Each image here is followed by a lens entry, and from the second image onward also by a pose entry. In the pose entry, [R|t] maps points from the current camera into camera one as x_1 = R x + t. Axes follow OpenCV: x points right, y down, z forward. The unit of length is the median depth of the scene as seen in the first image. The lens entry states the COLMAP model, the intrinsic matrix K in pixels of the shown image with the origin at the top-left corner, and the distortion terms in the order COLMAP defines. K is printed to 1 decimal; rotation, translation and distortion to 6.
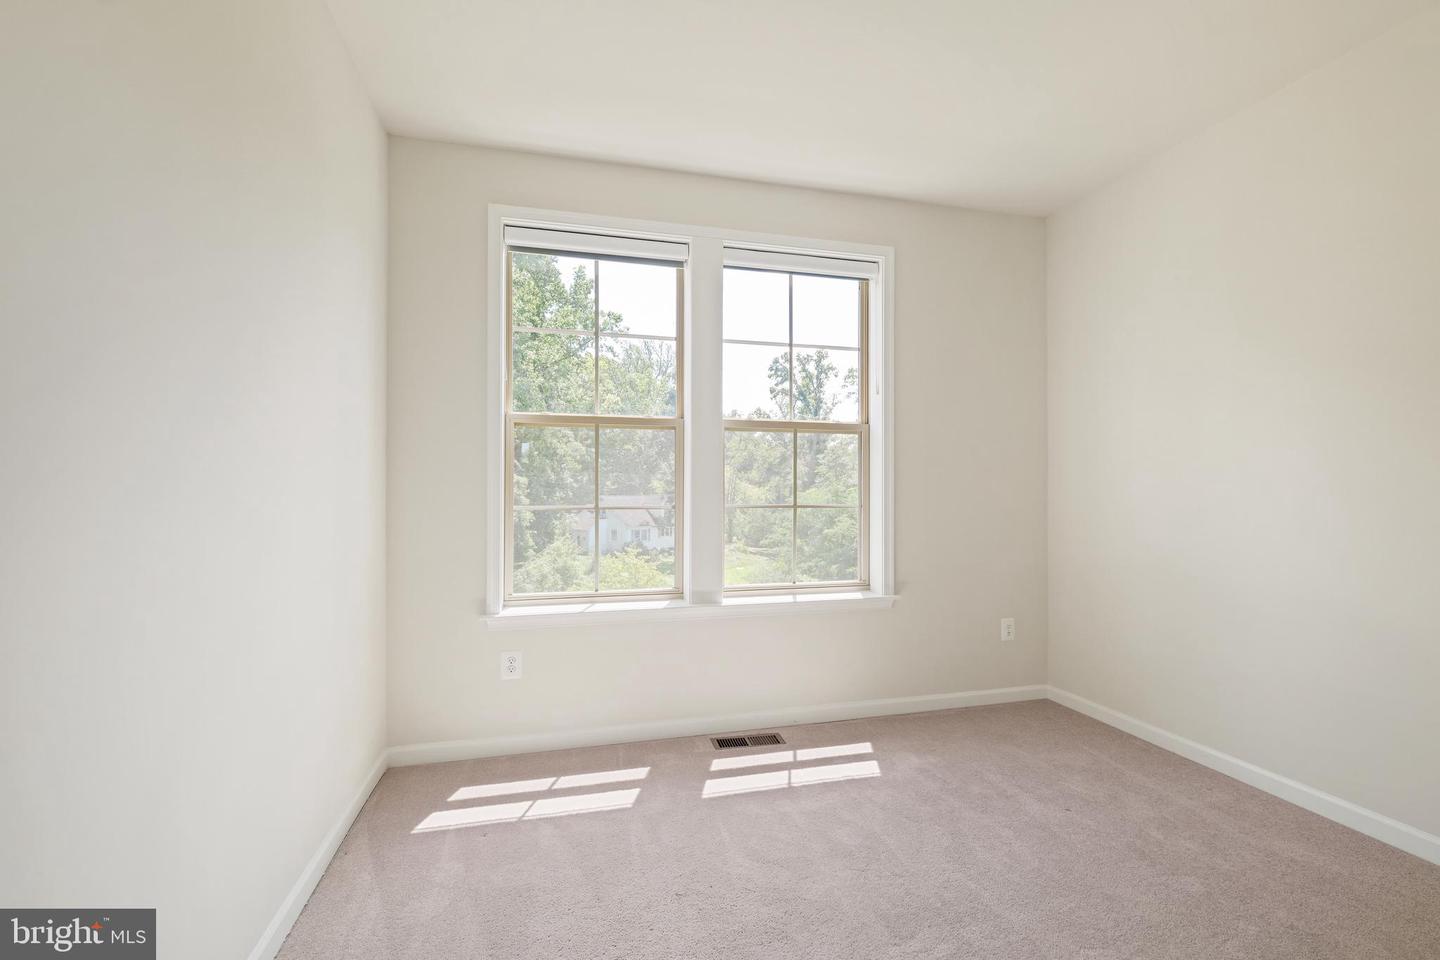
lens RADIAL K [[625.6, 0, 709.8], [0, 625.6, 501.9], [0, 0, 1]] dist [-0.000067, -0.001877]
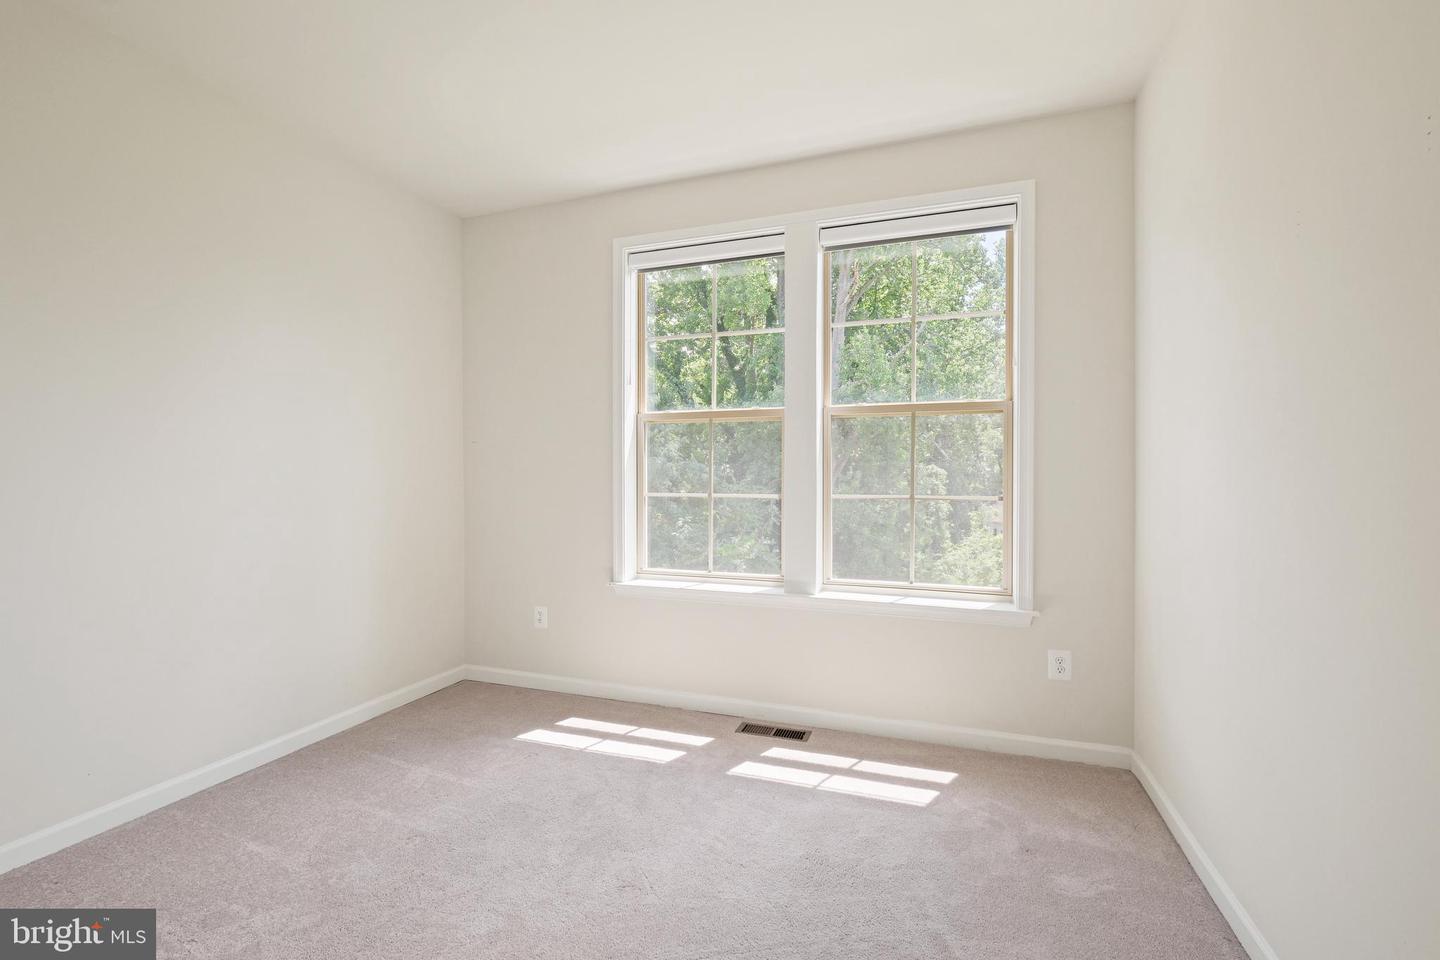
lens RADIAL K [[625.6, 0, 734.3], [0, 625.6, 510.5], [0, 0, 1]] dist [-0.000067, -0.001877]
pose [[0.836188, 0.032415, -0.547484, 0.411329], [-0.016619, 0.999291, 0.033782, -0.004065], [0.548191, -0.019150, 0.836134, 0.101653]]
